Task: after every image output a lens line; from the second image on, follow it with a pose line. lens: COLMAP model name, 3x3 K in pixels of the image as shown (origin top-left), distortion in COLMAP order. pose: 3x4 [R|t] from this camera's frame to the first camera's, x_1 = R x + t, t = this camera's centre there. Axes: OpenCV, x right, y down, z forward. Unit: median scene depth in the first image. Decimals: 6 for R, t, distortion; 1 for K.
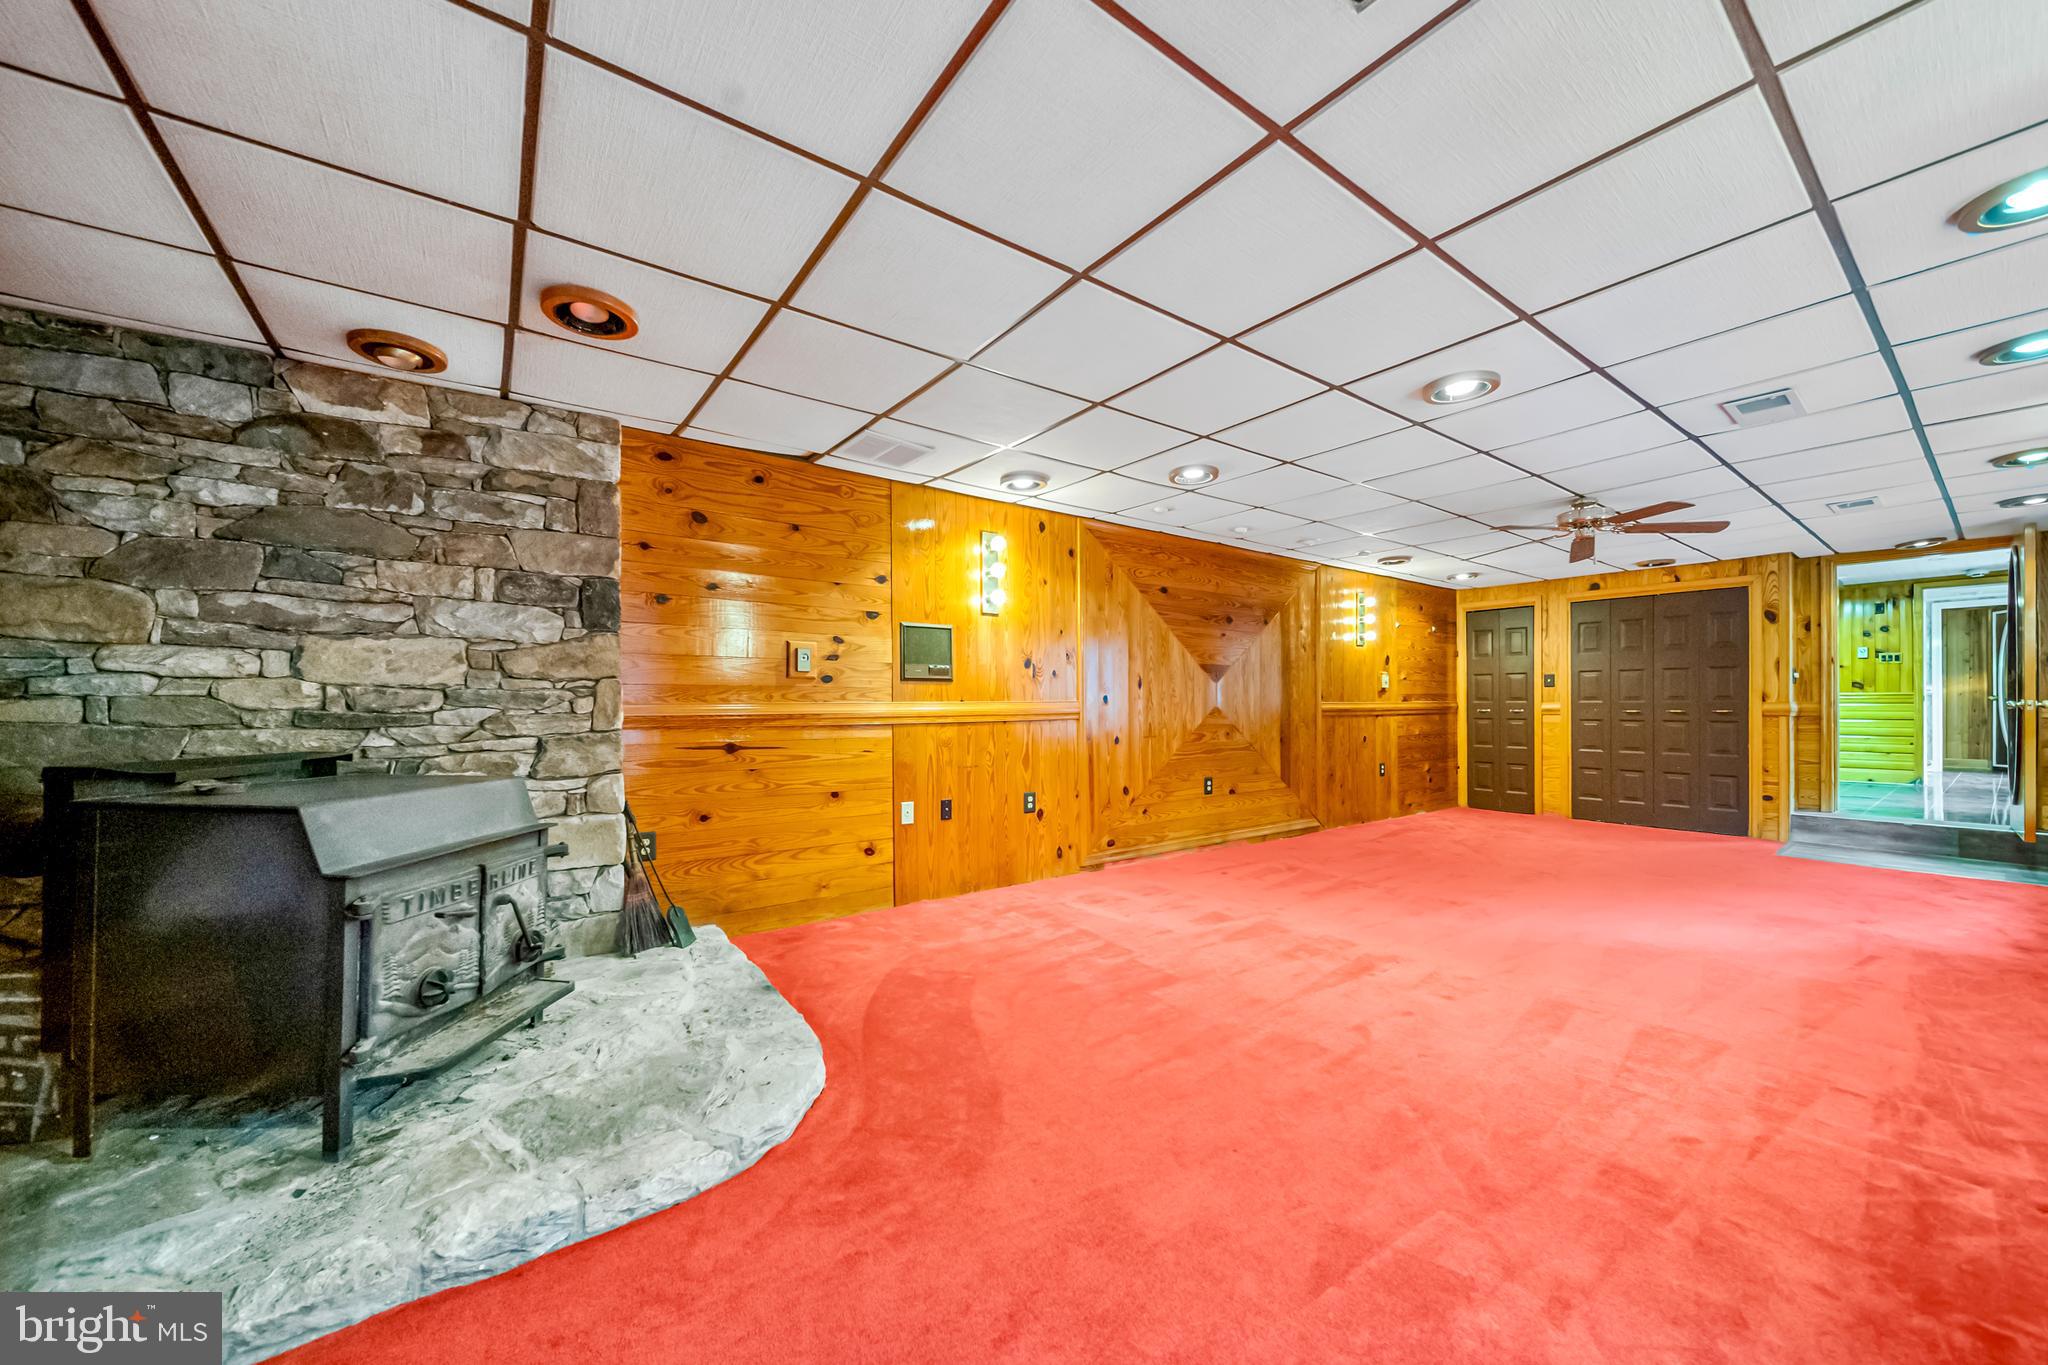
lens RADIAL K [[728.5, 0, 1021.2], [0, 728.5, 702.4], [0, 0, 1]] dist [0.000904, -0.001510]
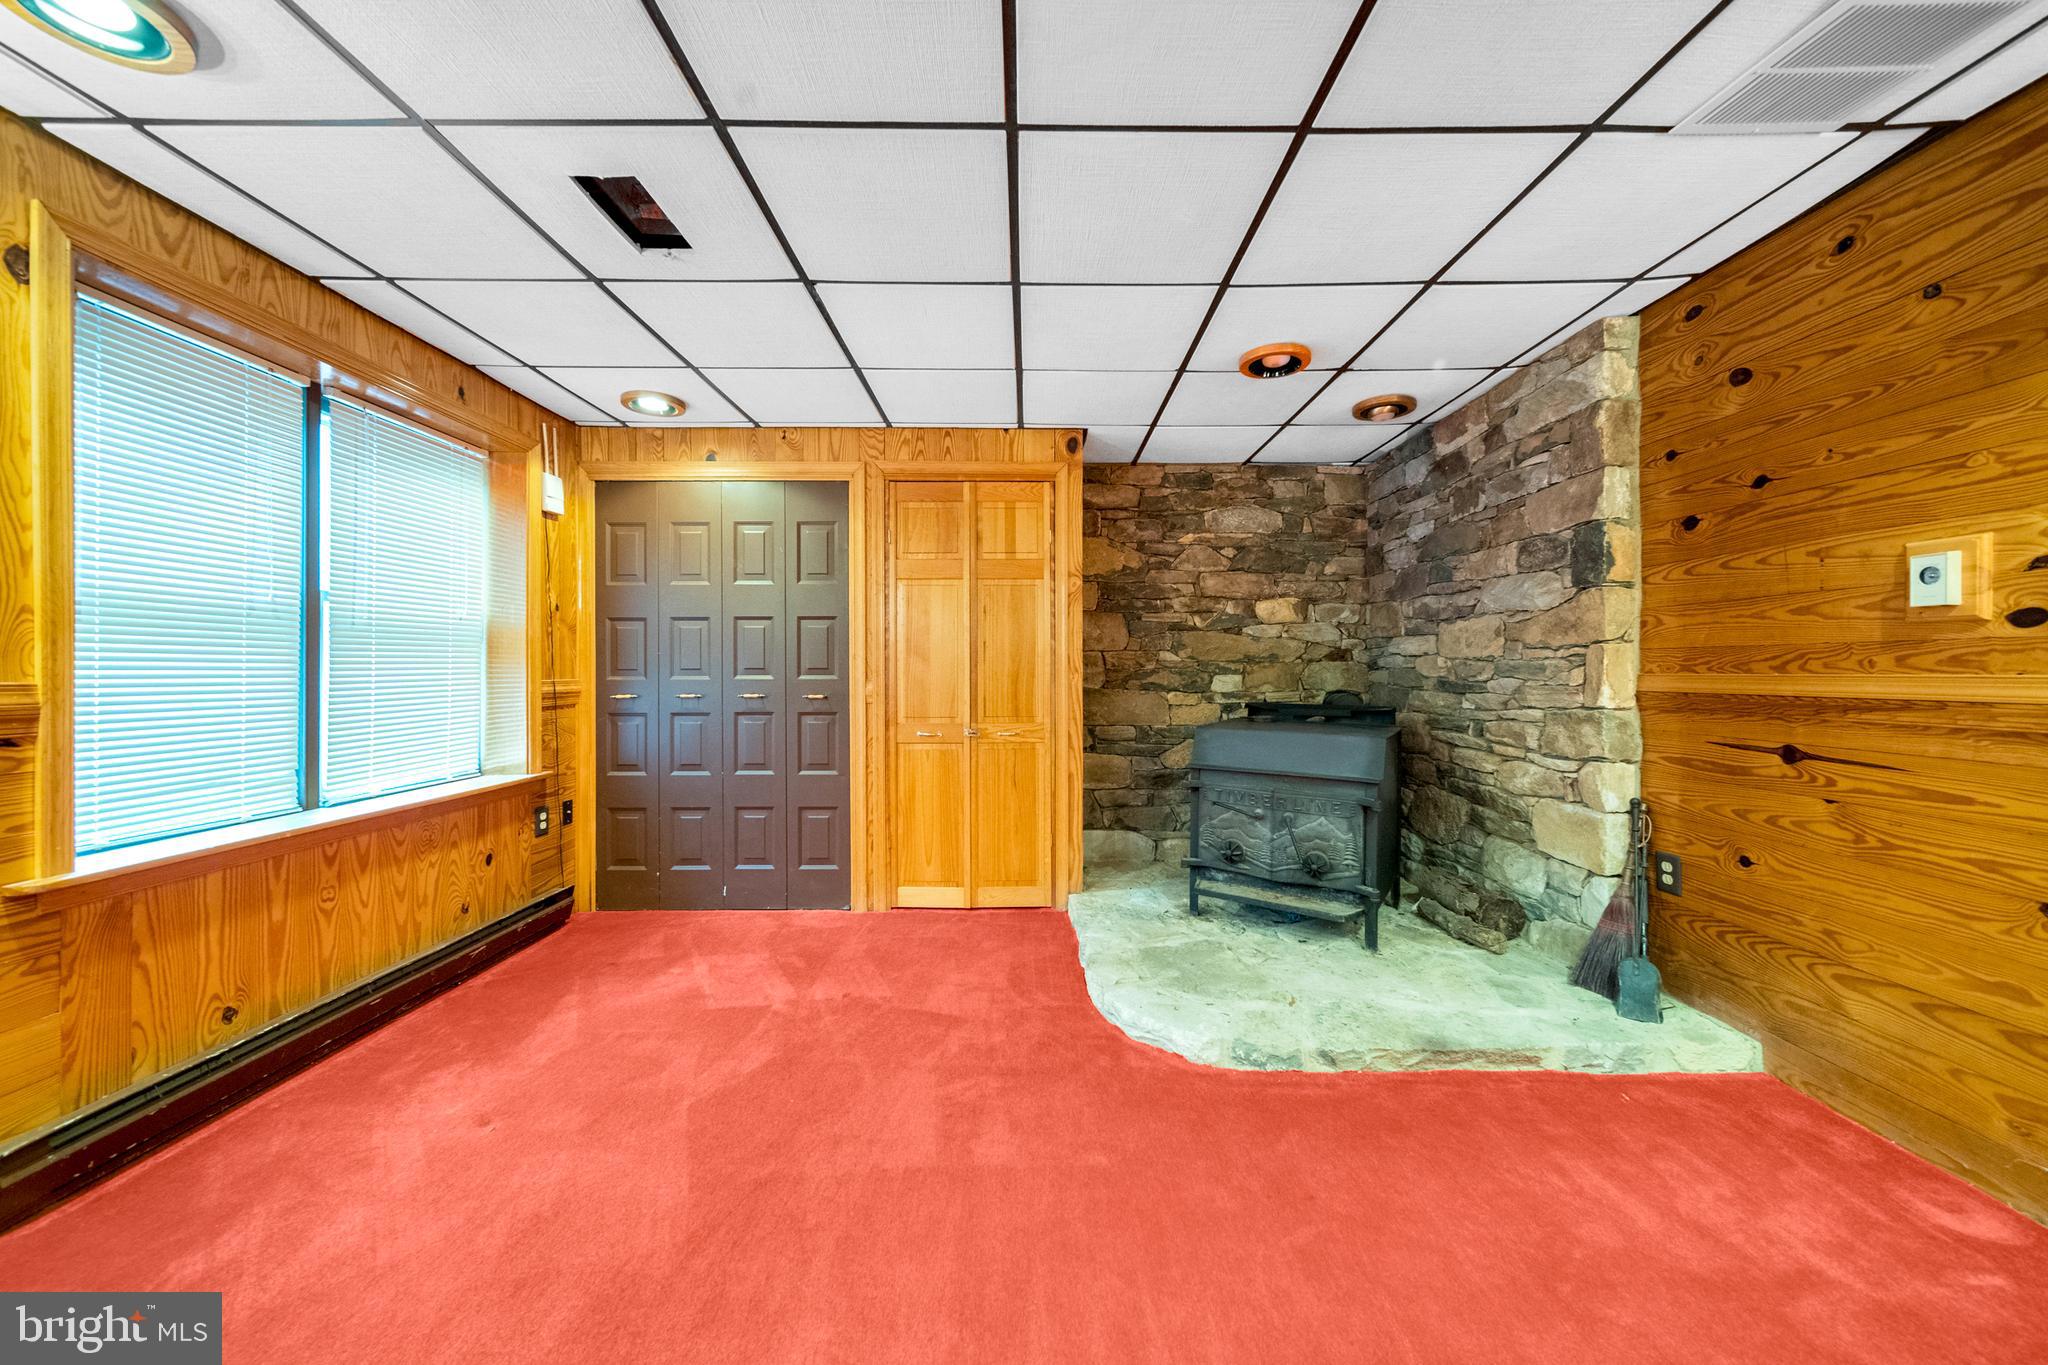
lens RADIAL K [[728.5, 0, 1027.5], [0, 728.5, 669.5], [0, 0, 1]] dist [0.000904, -0.001510]
pose [[-0.585912, 0.005360, -0.810357, 0.473573], [0.009252, 0.999957, -0.000076, -0.010054], [0.810322, -0.007542, -0.585937, 0.979825]]
